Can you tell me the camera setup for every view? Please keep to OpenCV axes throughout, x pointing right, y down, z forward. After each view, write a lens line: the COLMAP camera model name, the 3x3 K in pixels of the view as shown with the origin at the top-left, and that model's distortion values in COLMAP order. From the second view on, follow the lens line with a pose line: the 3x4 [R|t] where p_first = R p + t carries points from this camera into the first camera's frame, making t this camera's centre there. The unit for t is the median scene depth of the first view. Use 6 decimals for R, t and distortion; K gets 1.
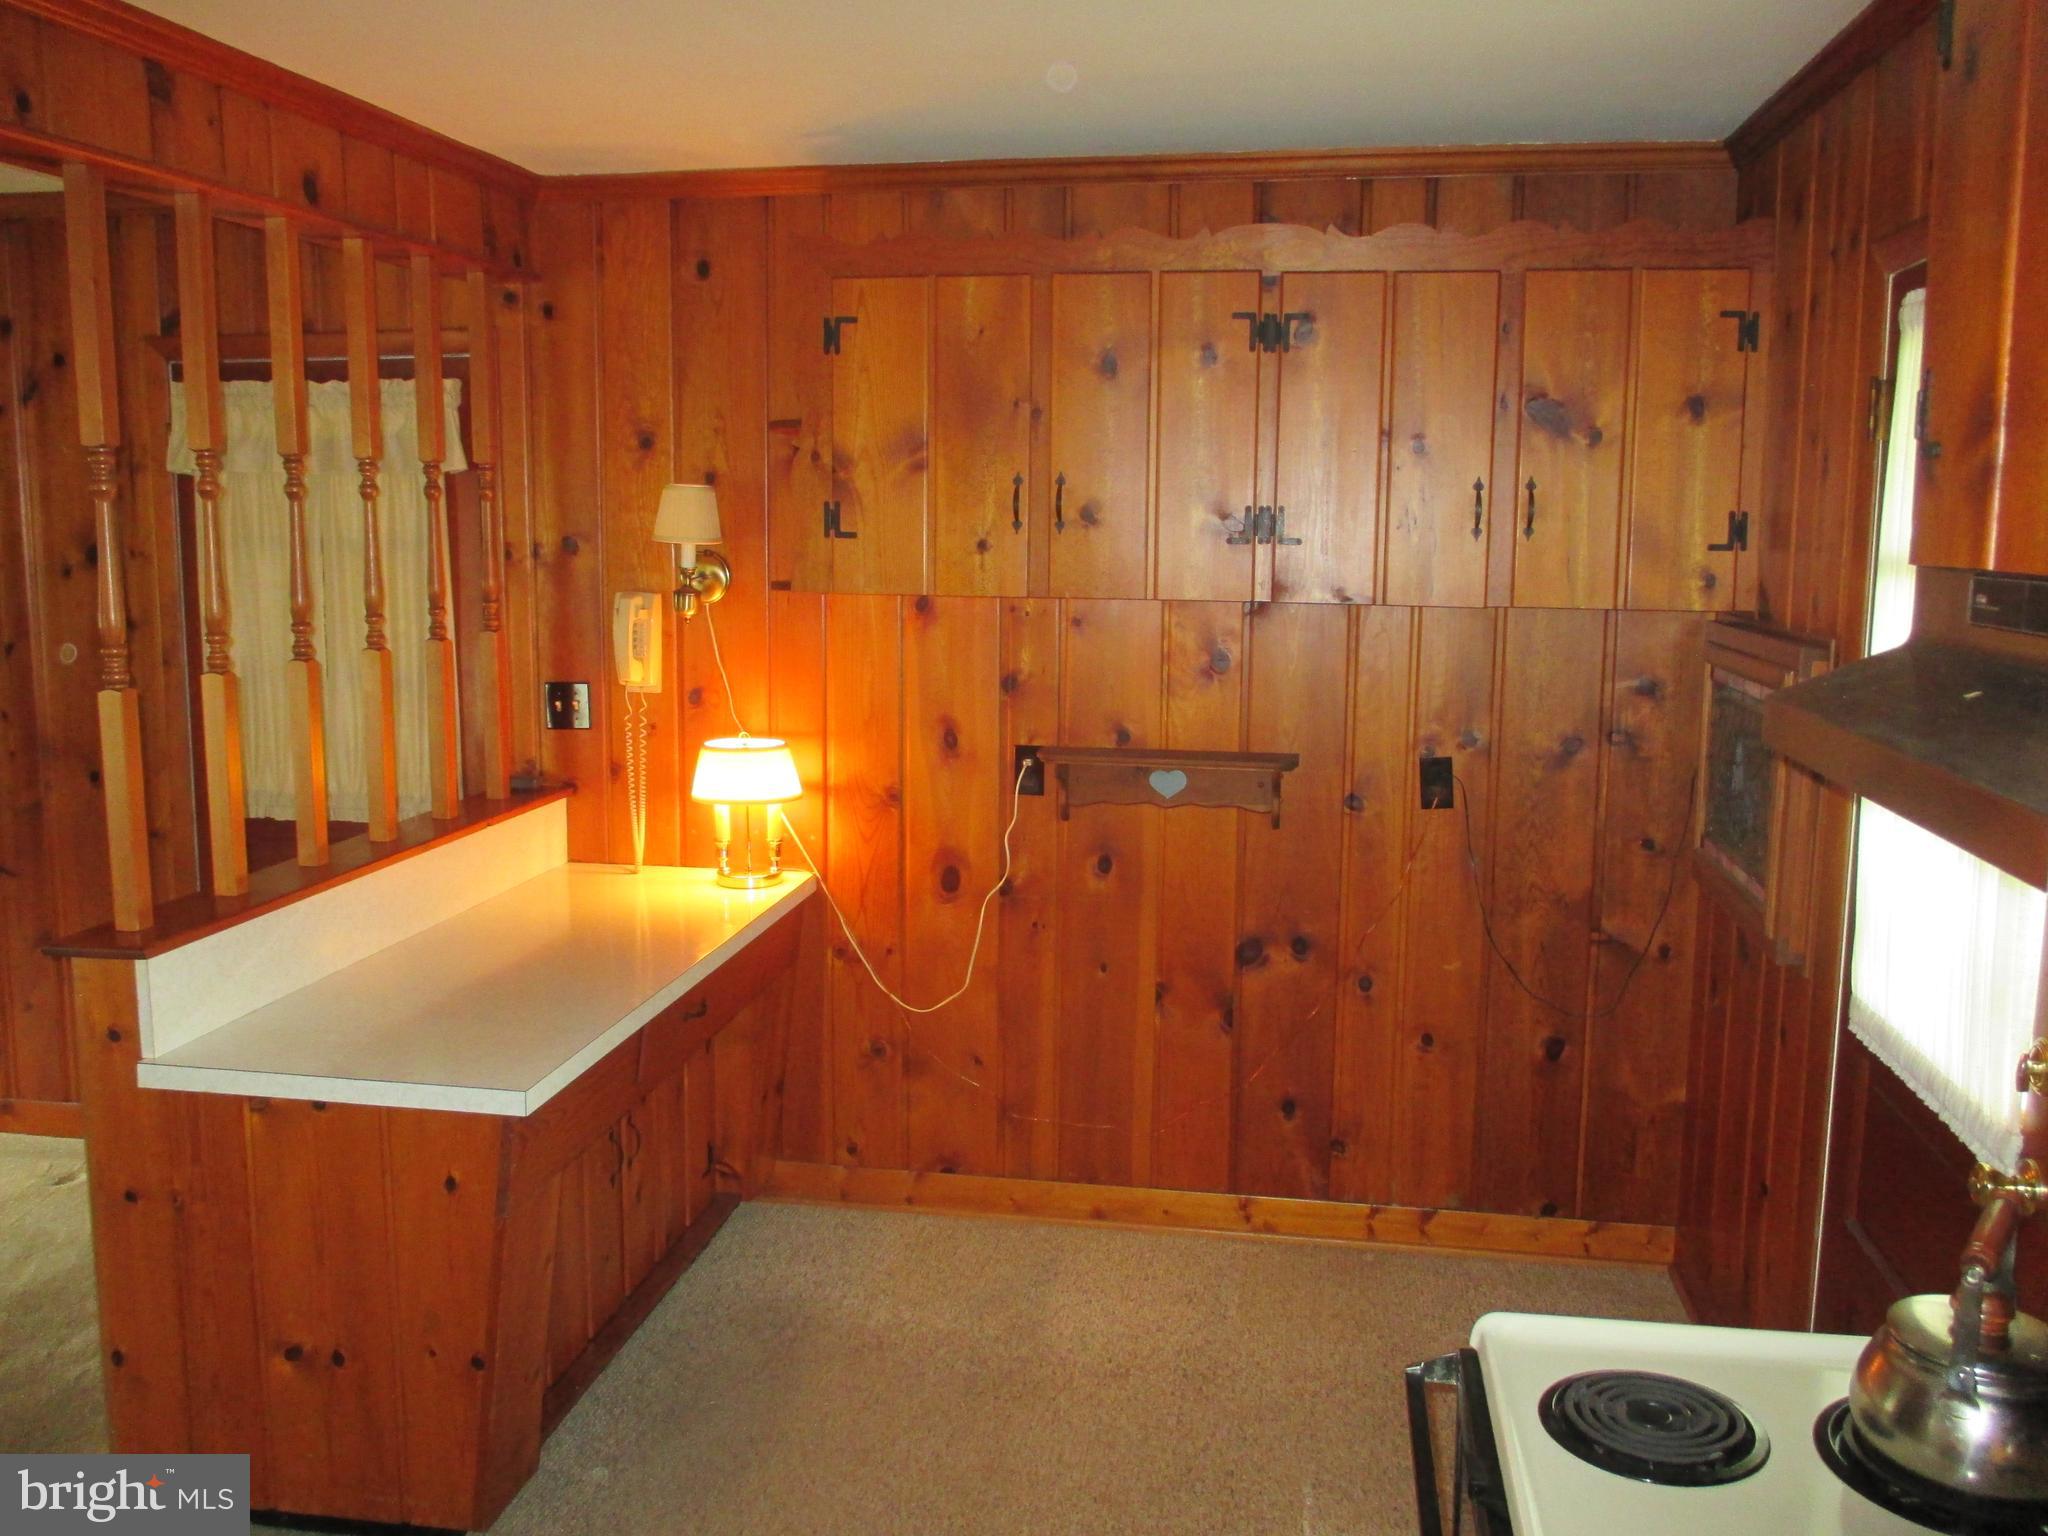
lens RADIAL K [[1704.0, 0, 1026.6], [0, 1704.0, 742.8], [0, 0, 1]] dist [-0.038411, 0.014459]
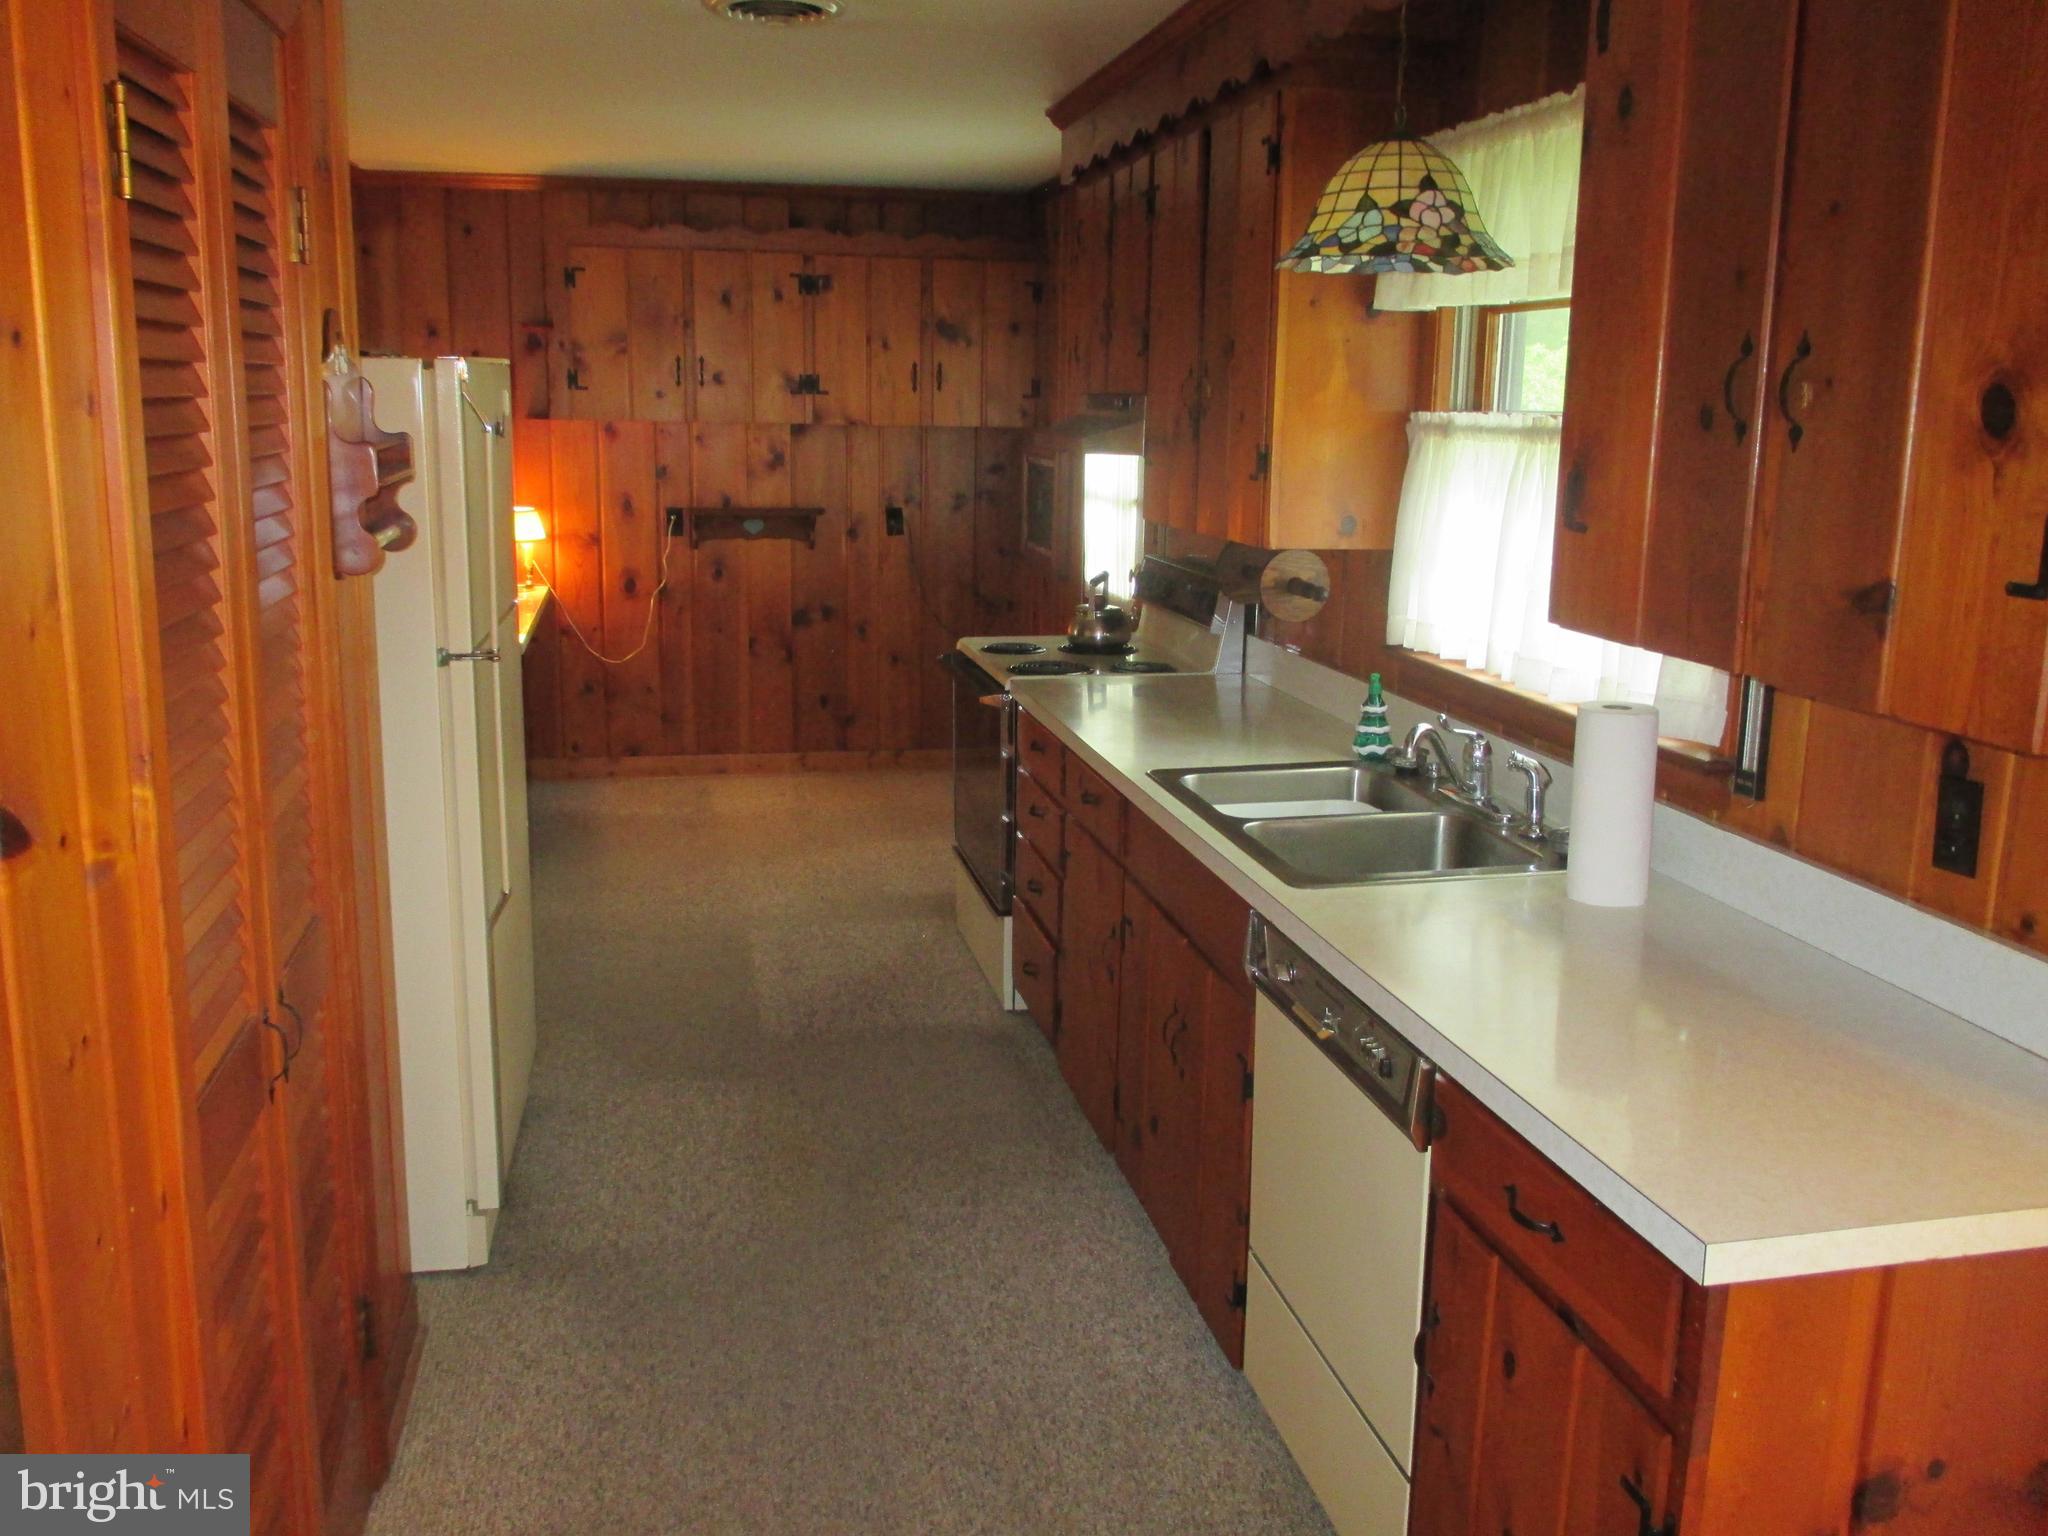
lens RADIAL K [[1704.0, 0, 1026.6], [0, 1704.0, 742.8], [0, 0, 1]] dist [-0.038411, 0.014459]
pose [[0.931954, -0.063964, 0.356890, -0.315100], [0.036382, 0.995845, 0.083477, 0.115126], [-0.360746, -0.064812, 0.930409, -0.837941]]
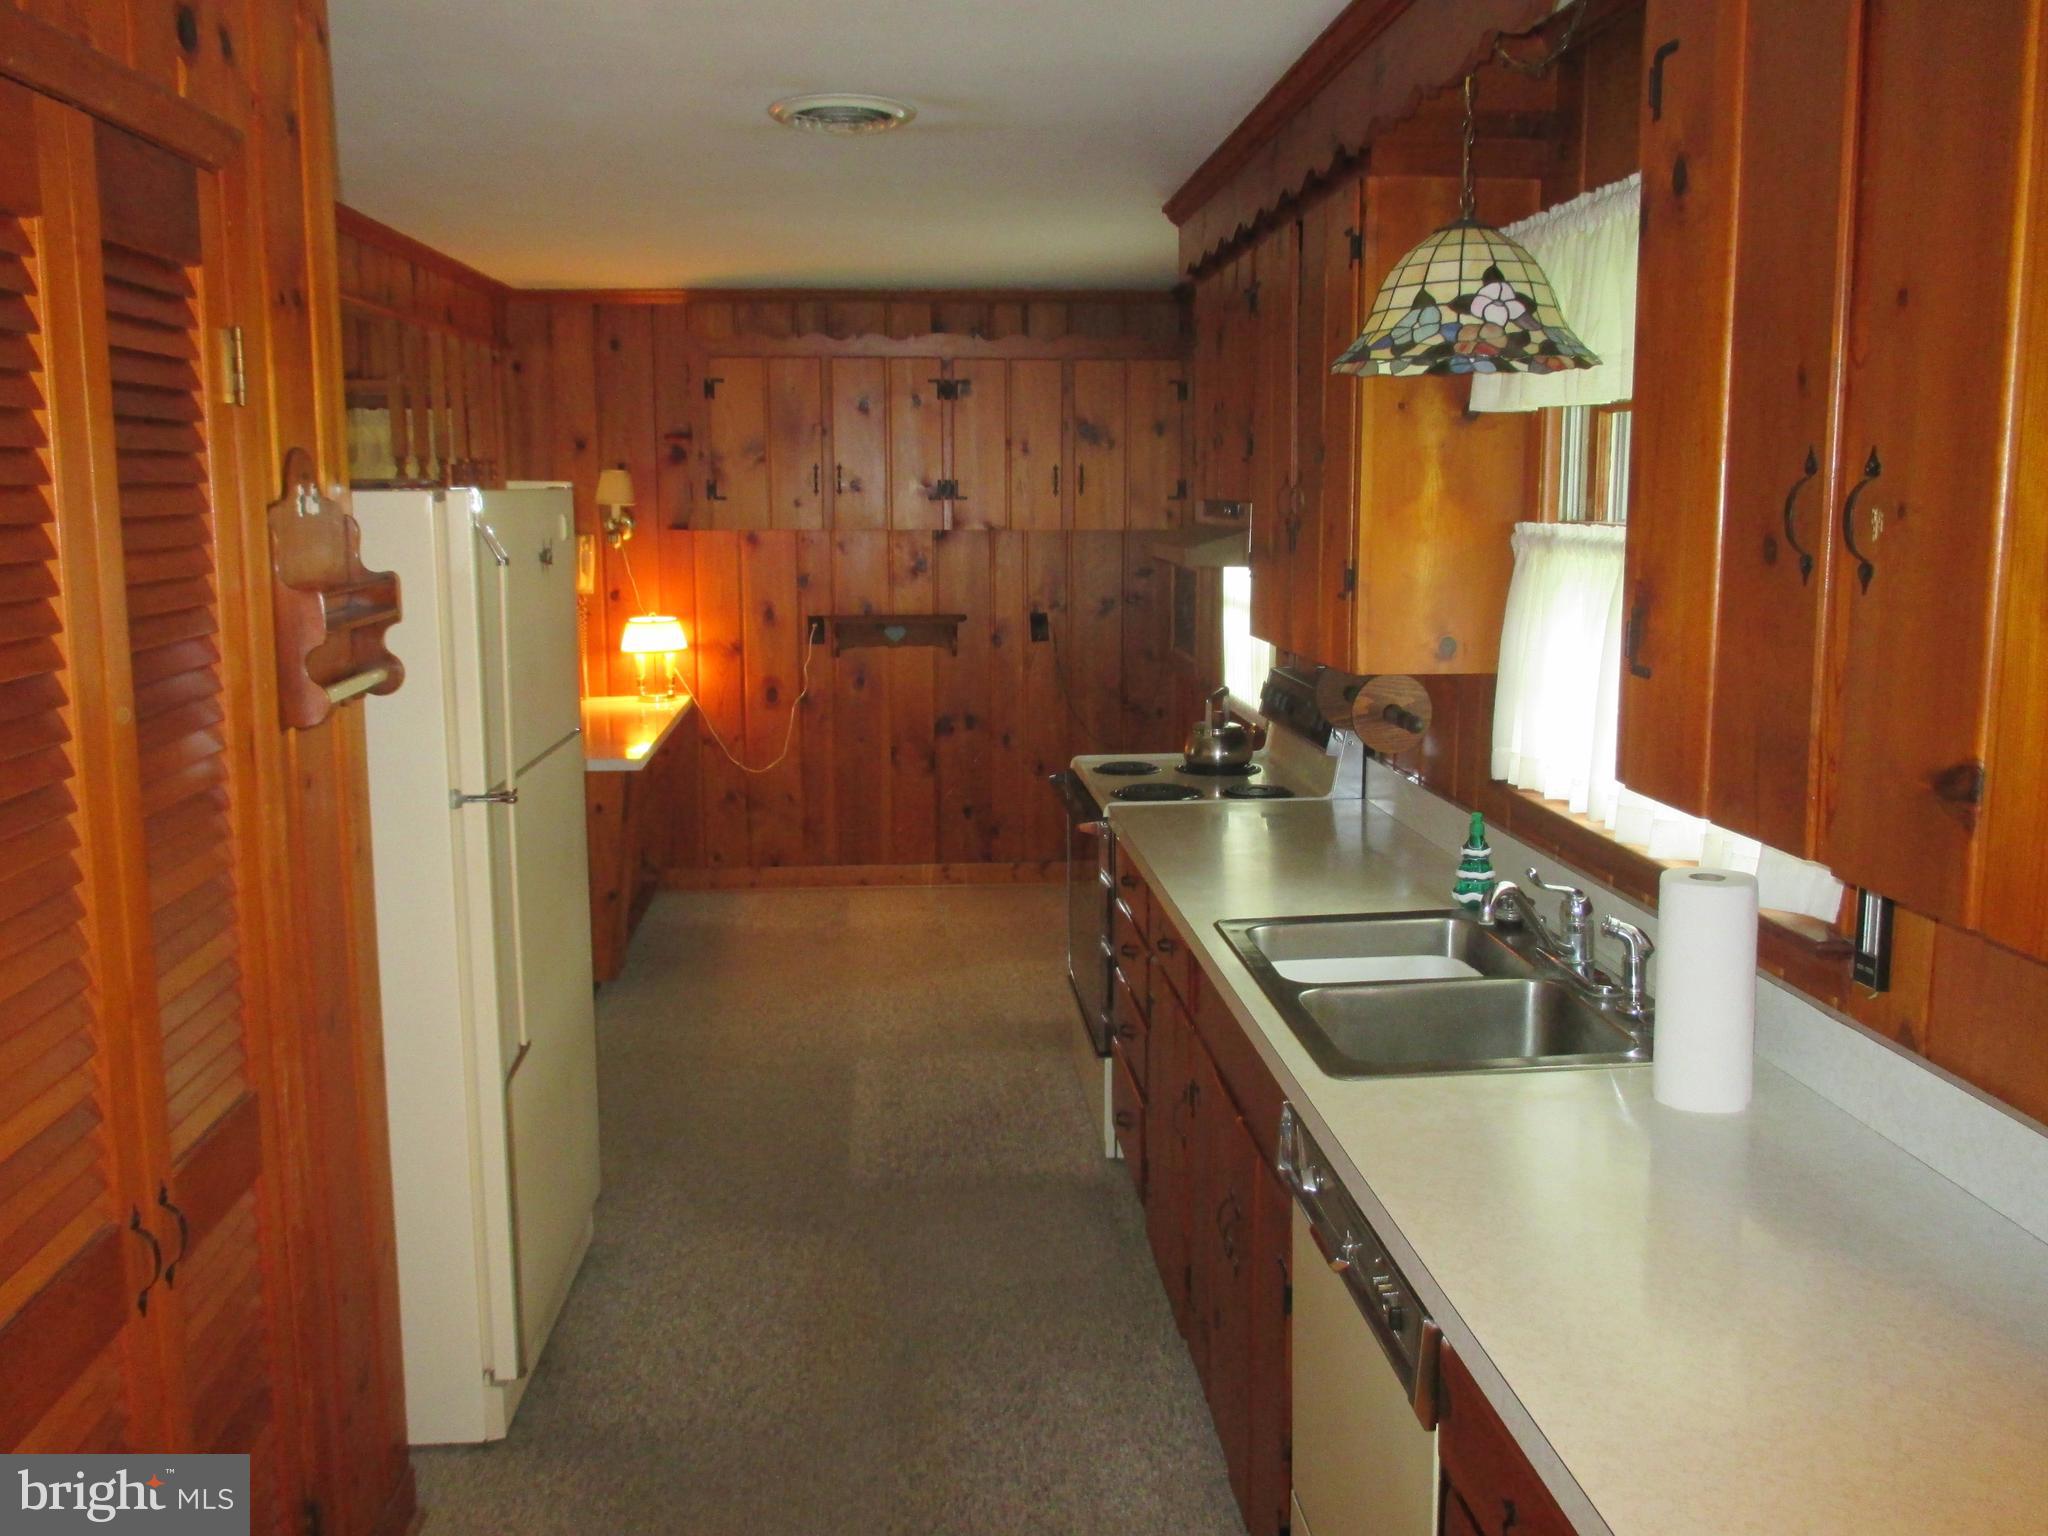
lens RADIAL K [[1704.0, 0, 1026.6], [0, 1704.0, 742.8], [0, 0, 1]] dist [-0.038411, 0.014459]
pose [[0.969955, -0.046487, 0.238802, -0.220547], [0.041199, 0.998784, 0.027094, 0.097218], [-0.239771, -0.016442, 0.970690, -0.797411]]
